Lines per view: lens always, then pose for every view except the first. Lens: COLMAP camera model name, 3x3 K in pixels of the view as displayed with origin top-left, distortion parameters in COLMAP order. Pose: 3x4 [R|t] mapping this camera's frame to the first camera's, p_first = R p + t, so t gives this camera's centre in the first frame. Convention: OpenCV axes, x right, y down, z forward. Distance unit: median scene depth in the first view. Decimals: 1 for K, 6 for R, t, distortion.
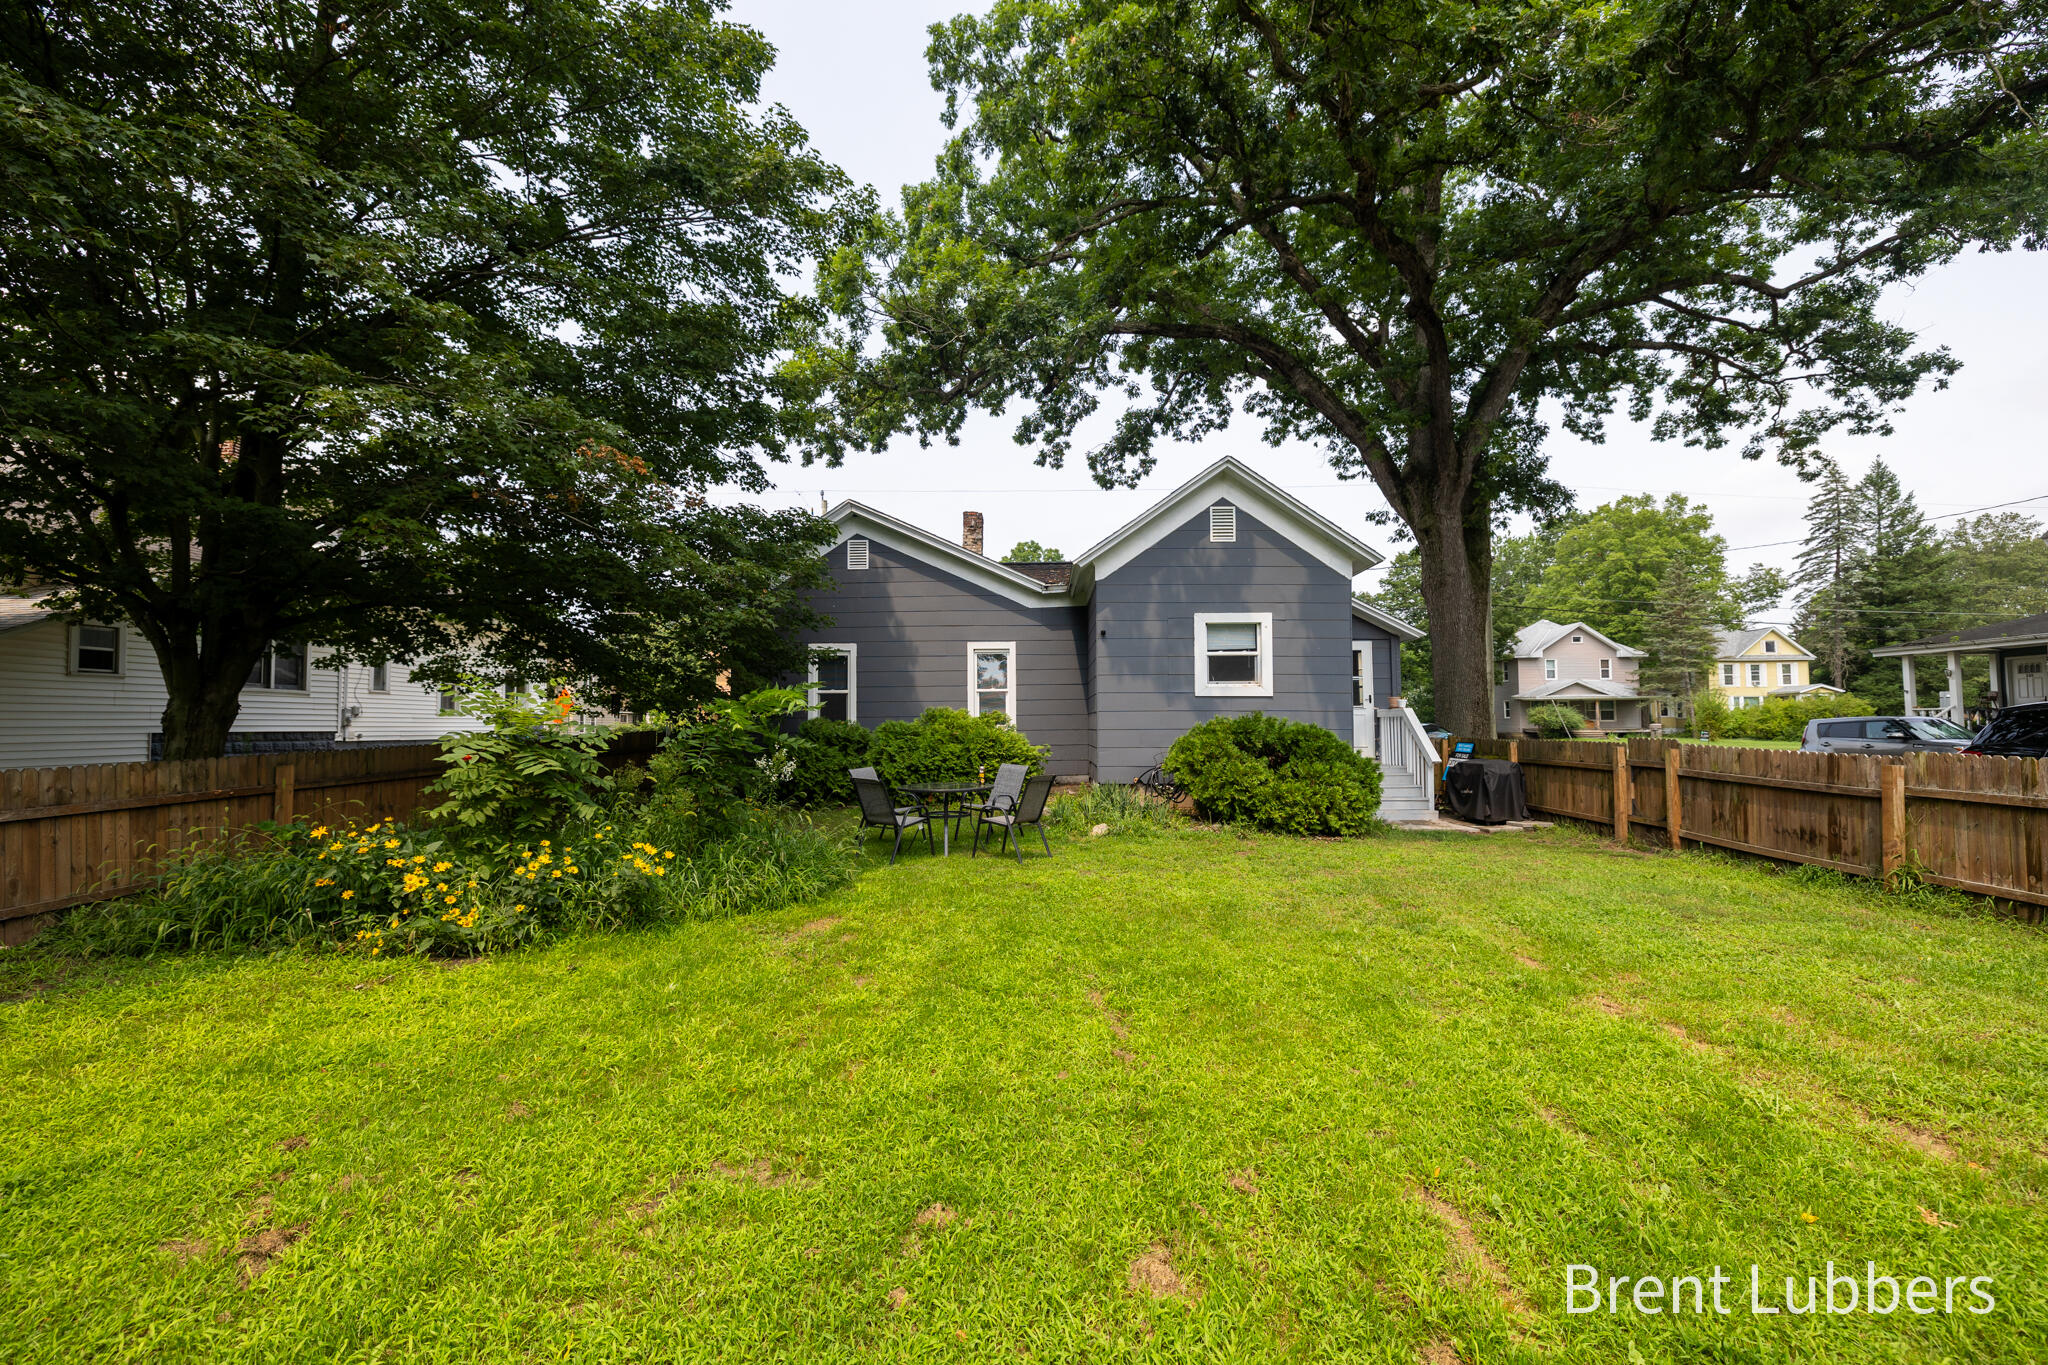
lens RADIAL K [[860.5, 0, 1028.1], [0, 860.5, 684.6], [0, 0, 1]] dist [0.000913, -0.000175]
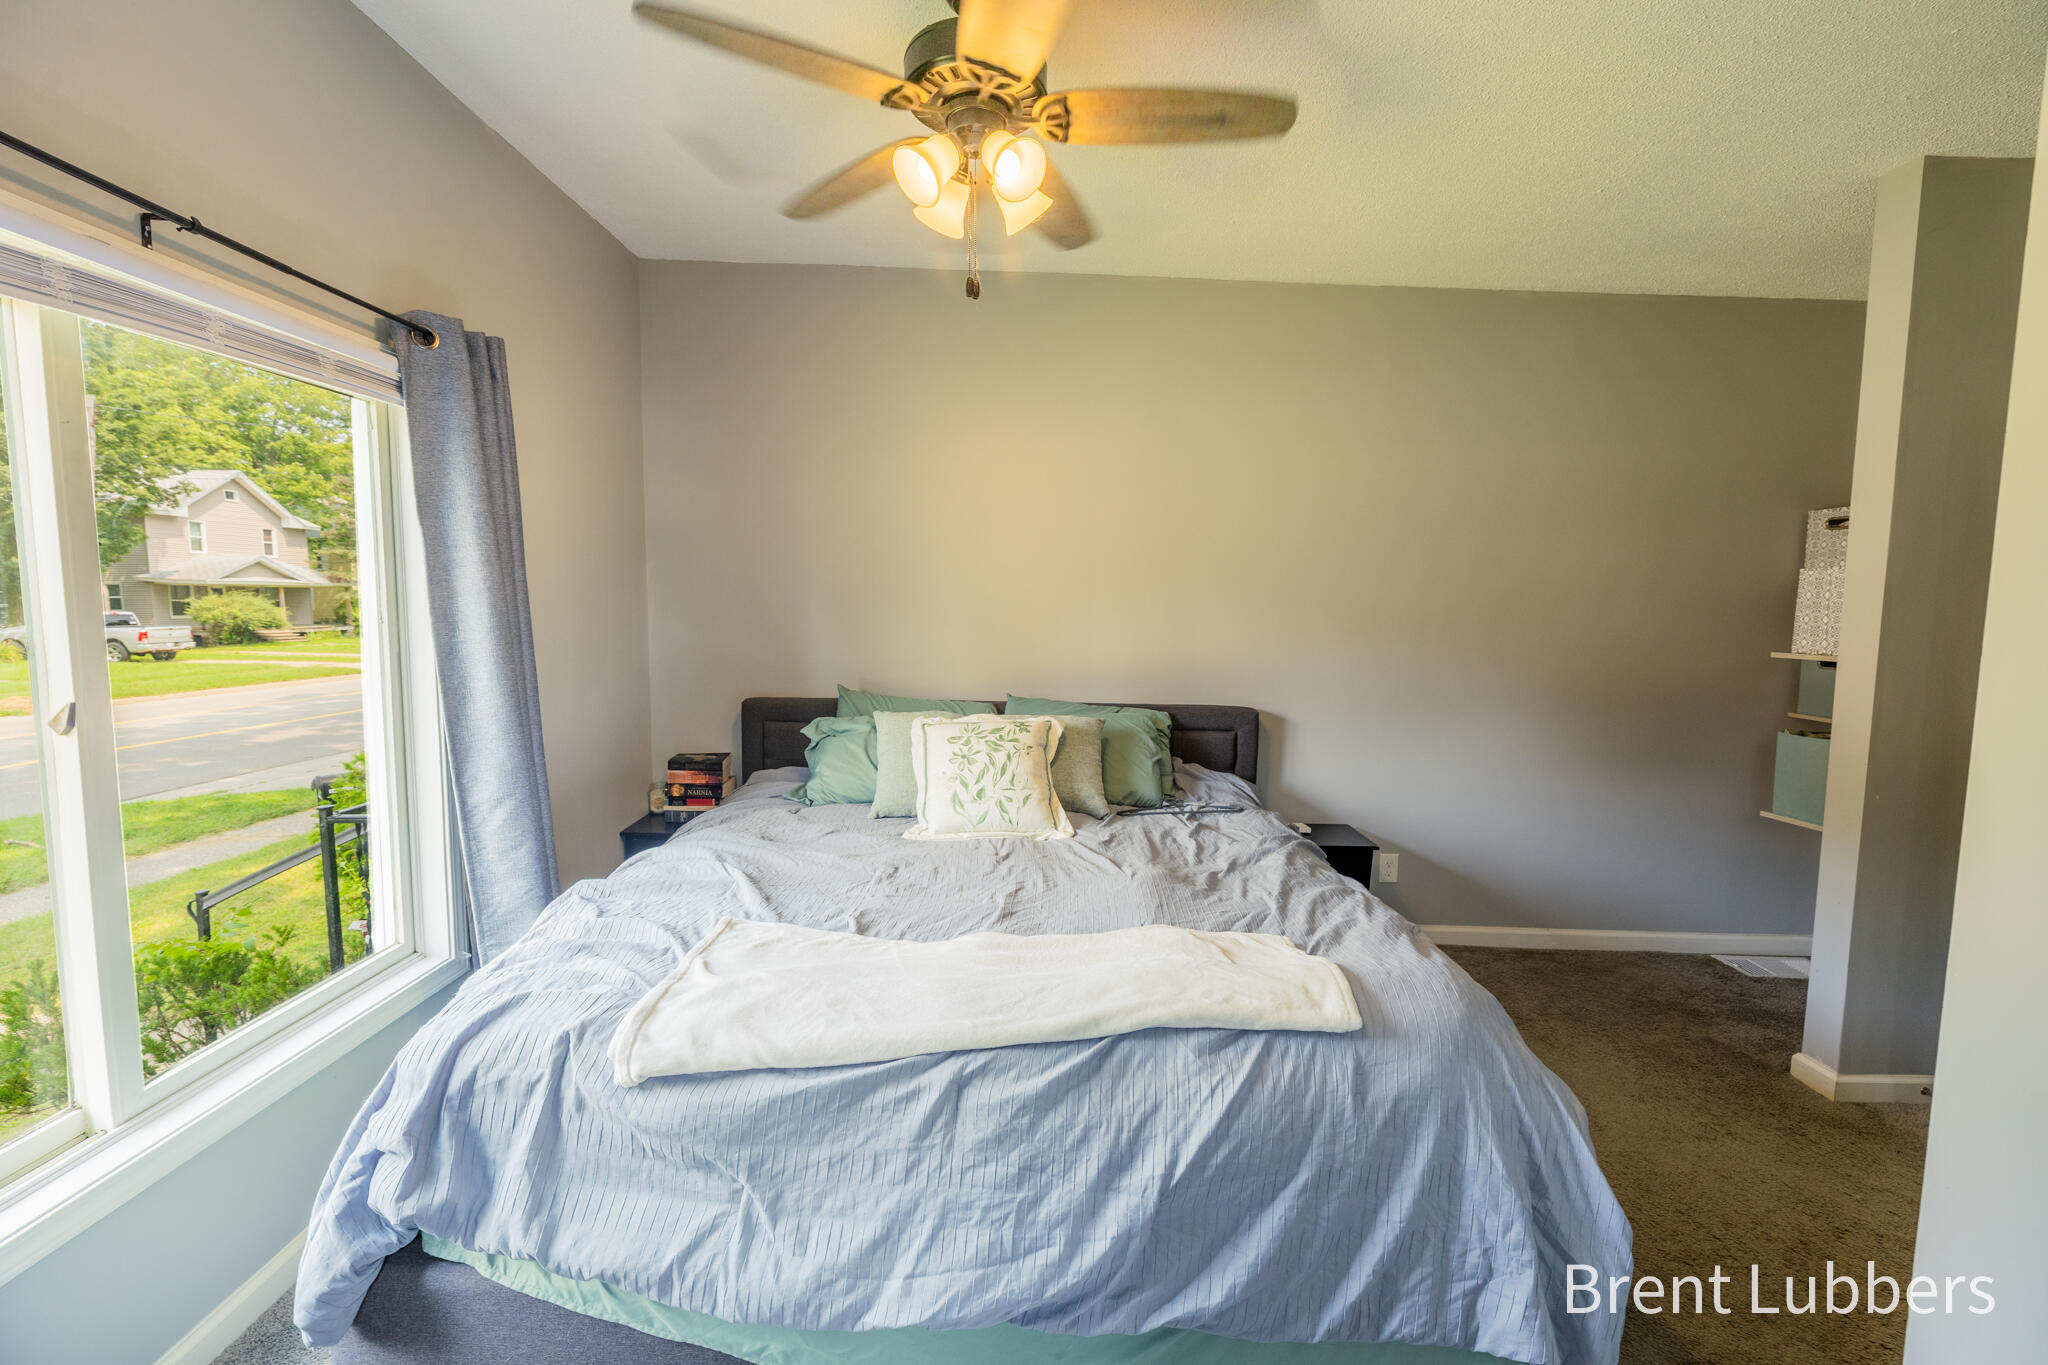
lens RADIAL K [[860.5, 0, 1028.1], [0, 860.5, 684.6], [0, 0, 1]] dist [0.000913, -0.000175]
pose [[-0.026156, -0.091975, 0.995418, -0.133147], [-0.046008, 0.994814, 0.090710, 0.010547], [-0.998599, -0.043425, -0.030252, 0.810466]]
